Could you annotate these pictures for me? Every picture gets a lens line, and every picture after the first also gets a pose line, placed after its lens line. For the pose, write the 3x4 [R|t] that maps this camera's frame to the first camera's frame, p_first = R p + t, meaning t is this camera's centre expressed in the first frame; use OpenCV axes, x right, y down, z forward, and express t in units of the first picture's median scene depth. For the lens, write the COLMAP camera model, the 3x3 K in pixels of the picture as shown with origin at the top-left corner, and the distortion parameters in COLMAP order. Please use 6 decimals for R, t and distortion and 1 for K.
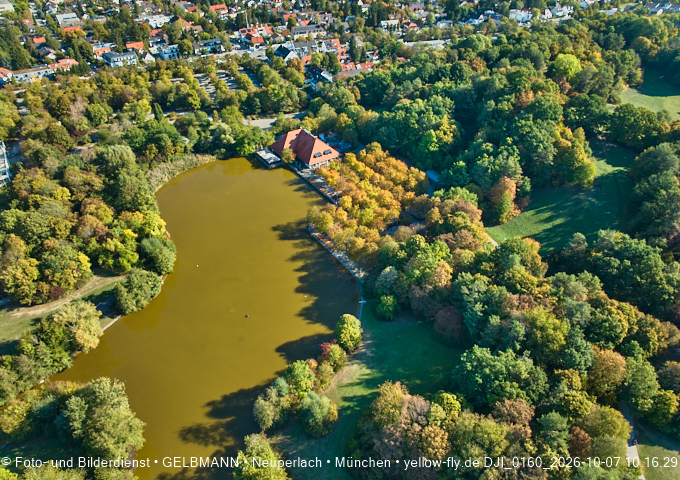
lens RADIAL K [[459.1, 0, 339.3], [0, 459.1, 245.9], [0, 0, 1]] dist [-0.050893, 0.019953]
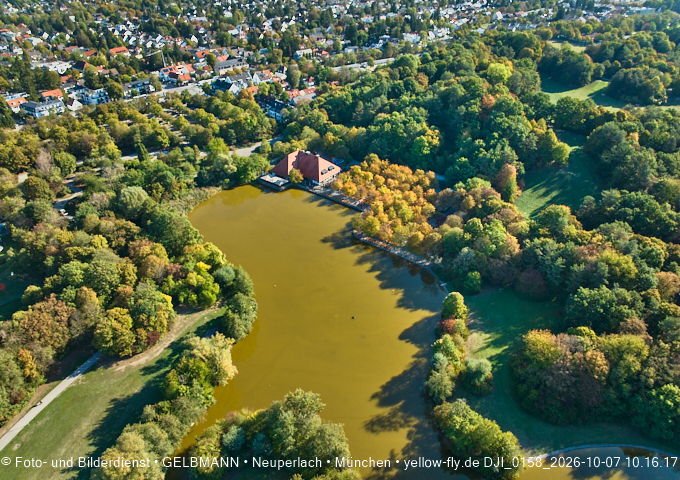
lens RADIAL K [[459.1, 0, 339.3], [0, 459.1, 245.9], [0, 0, 1]] dist [-0.050893, 0.019953]
pose [[0.951502, -0.172222, 0.254919, -0.384416], [0.188013, 0.981402, -0.038743, 0.021162], [-0.243505, 0.084792, 0.966186, -0.019826]]
